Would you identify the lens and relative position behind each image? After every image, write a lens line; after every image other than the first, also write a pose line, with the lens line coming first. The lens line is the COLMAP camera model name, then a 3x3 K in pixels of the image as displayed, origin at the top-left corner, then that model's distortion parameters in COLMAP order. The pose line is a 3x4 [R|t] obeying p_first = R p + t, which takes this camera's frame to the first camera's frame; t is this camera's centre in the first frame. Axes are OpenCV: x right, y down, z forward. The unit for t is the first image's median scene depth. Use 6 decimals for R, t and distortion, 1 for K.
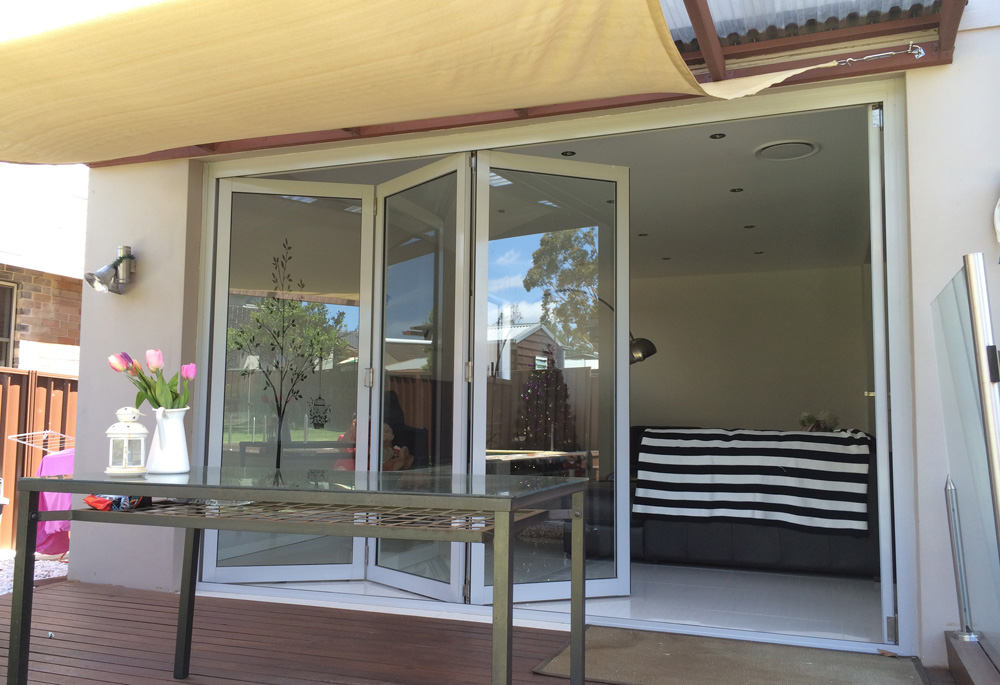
lens RADIAL K [[857.0, 0, 500.0], [0, 857.0, 342.5], [0, 0, 1]] dist [-0.000824, -0.000646]
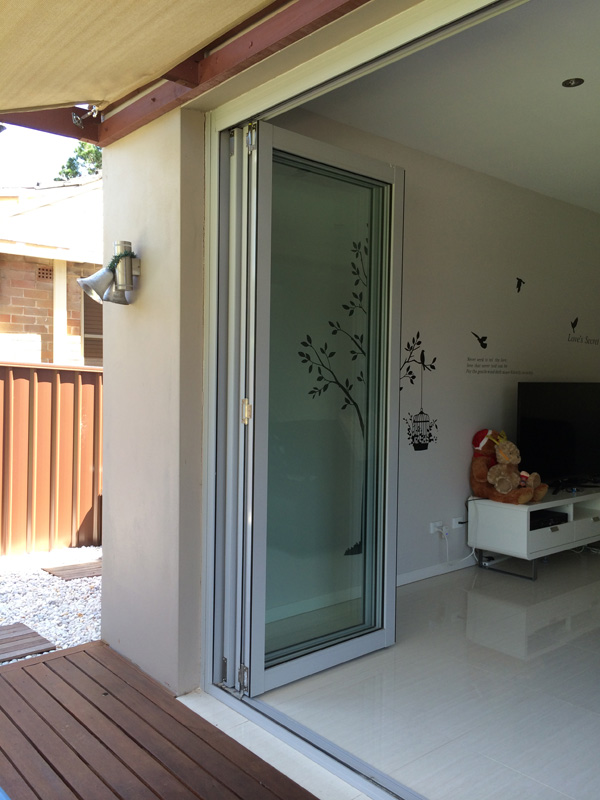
lens RADIAL K [[691.2, 0, 300.0], [0, 691.2, 400.0], [0, 0, 1]] dist [0.095843, -0.150195]
pose [[0.877801, 0.019897, -0.478611, 0.005419], [0.035757, 0.993628, 0.106887, -0.024631], [0.477688, -0.110939, 0.871497, 0.398217]]
